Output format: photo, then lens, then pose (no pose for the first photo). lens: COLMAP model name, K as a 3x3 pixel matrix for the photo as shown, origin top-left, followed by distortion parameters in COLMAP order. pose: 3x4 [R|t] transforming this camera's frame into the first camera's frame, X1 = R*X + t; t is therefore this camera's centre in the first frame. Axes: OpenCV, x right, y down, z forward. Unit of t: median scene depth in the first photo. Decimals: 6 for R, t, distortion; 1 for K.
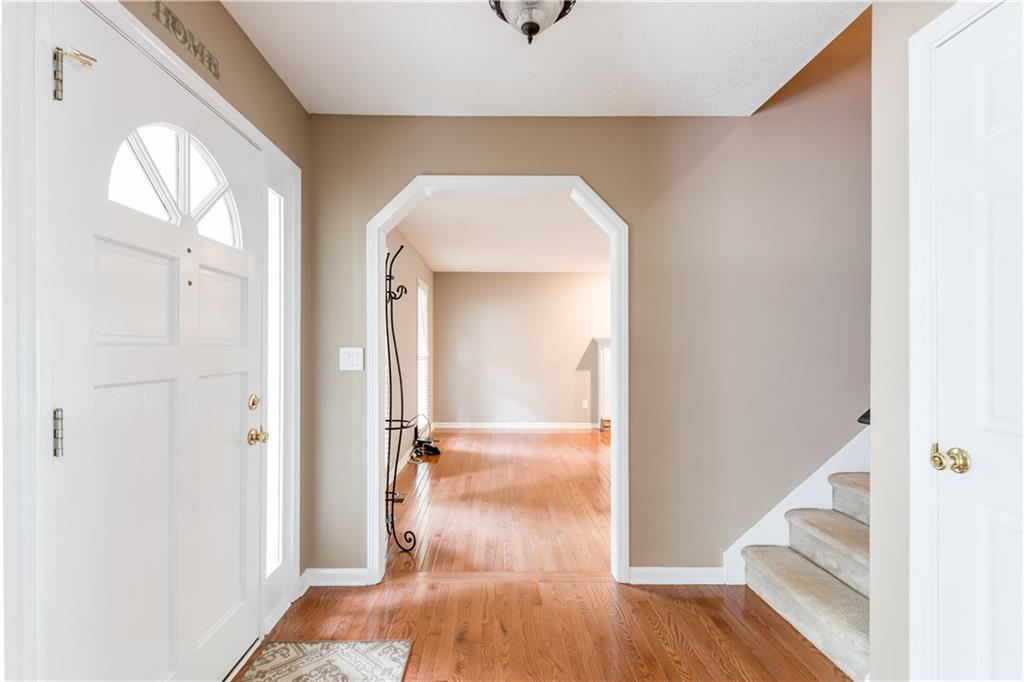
lens RADIAL K [[483.1, 0, 512.4], [0, 483.1, 342.7], [0, 0, 1]] dist [0.004049, -0.002637]
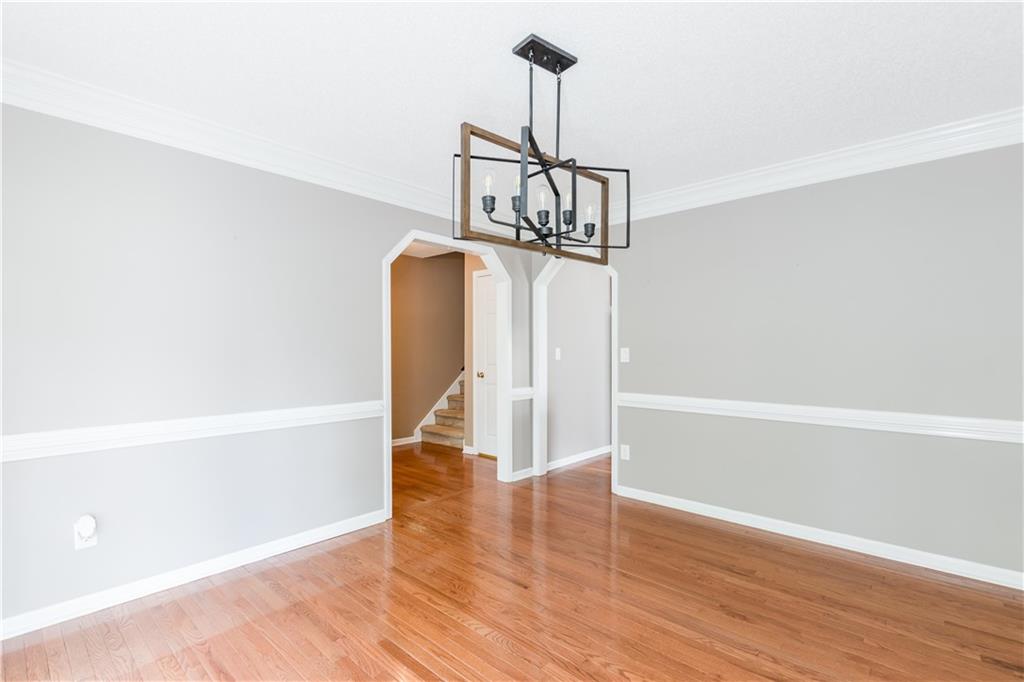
lens RADIAL K [[483.1, 0, 512.0], [0, 483.1, 342.6], [0, 0, 1]] dist [0.004049, -0.002637]
pose [[0.700378, -0.000187, 0.713772, -1.558849], [0.001175, 0.999999, -0.000890, -0.033636], [-0.713772, 0.001462, 0.700377, -1.753226]]
